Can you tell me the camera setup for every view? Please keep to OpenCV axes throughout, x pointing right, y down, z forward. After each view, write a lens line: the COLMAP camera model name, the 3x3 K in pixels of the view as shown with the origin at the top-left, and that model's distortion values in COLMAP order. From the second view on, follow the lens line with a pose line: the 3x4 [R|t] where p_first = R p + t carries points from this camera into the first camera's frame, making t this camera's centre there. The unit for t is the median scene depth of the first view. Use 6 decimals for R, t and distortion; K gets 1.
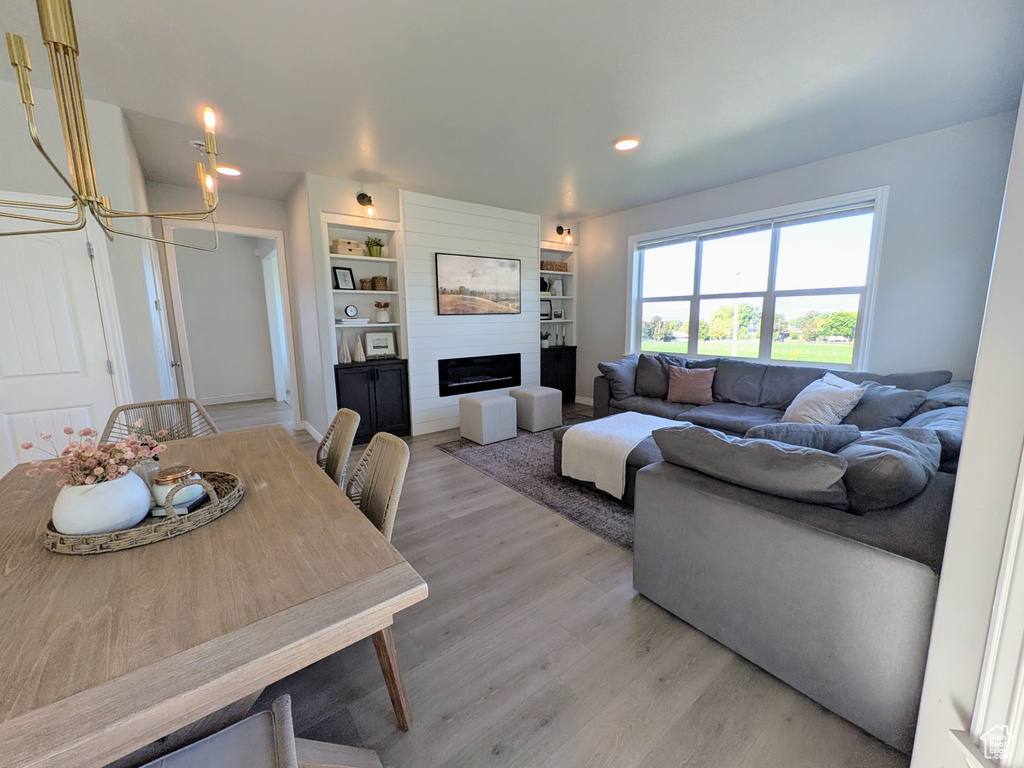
lens RADIAL K [[404.3, 0, 515.4], [0, 404.3, 381.3], [0, 0, 1]] dist [0.012790, -0.003308]
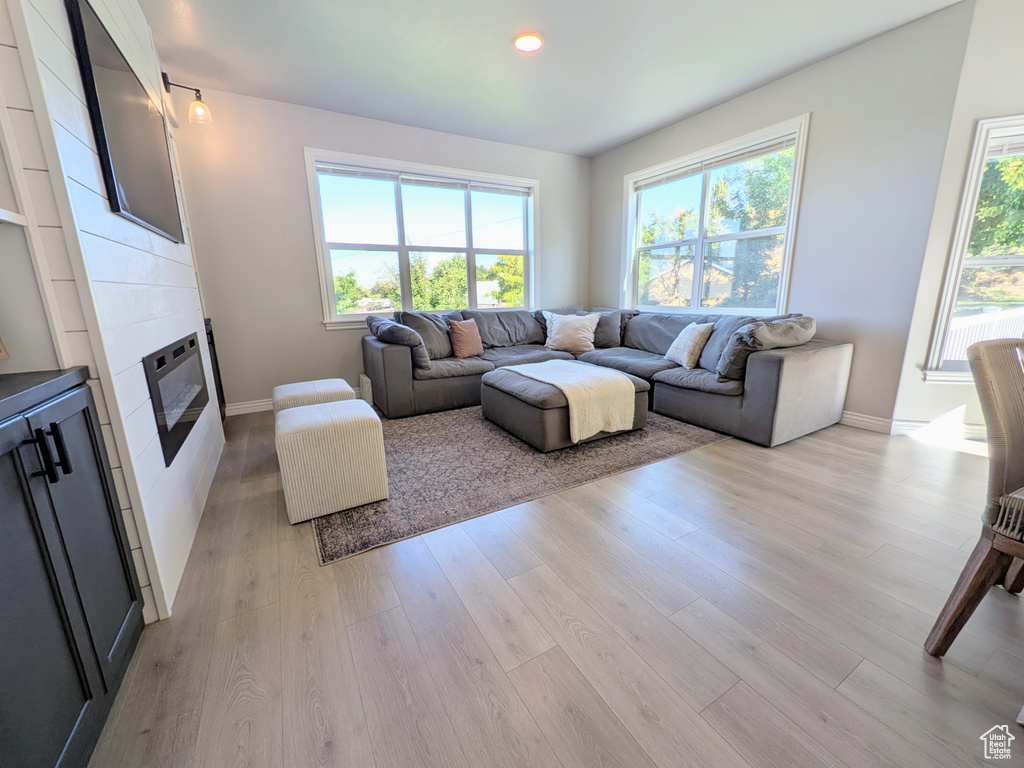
lens RADIAL K [[404.3, 0, 515.4], [0, 404.3, 381.3], [0, 0, 1]] dist [0.012790, -0.003308]
pose [[0.142019, -0.210646, 0.967191, -0.495205], [0.176163, 0.966876, 0.184710, -0.047332], [-0.974062, 0.144151, 0.174423, 0.700385]]
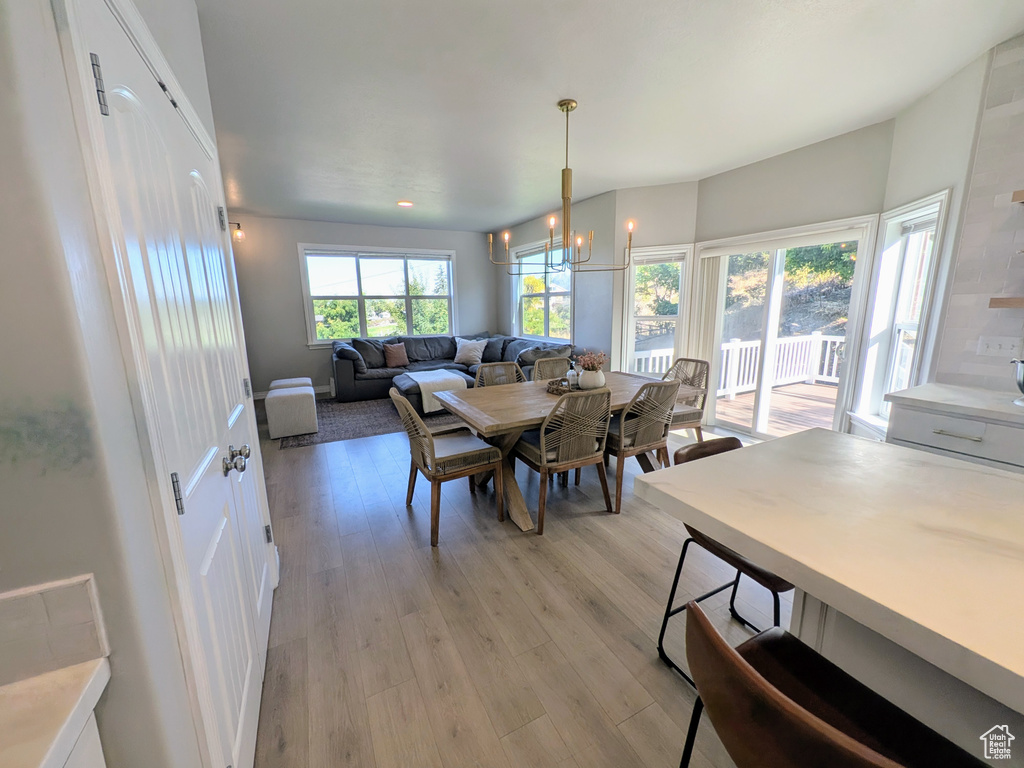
lens RADIAL K [[404.3, 0, 515.4], [0, 404.3, 381.3], [0, 0, 1]] dist [0.012790, -0.003308]
pose [[0.194980, -0.178962, 0.964342, -0.947413], [0.170005, 0.974497, 0.146473, -0.040298], [-0.965961, 0.135384, 0.220432, 0.224974]]
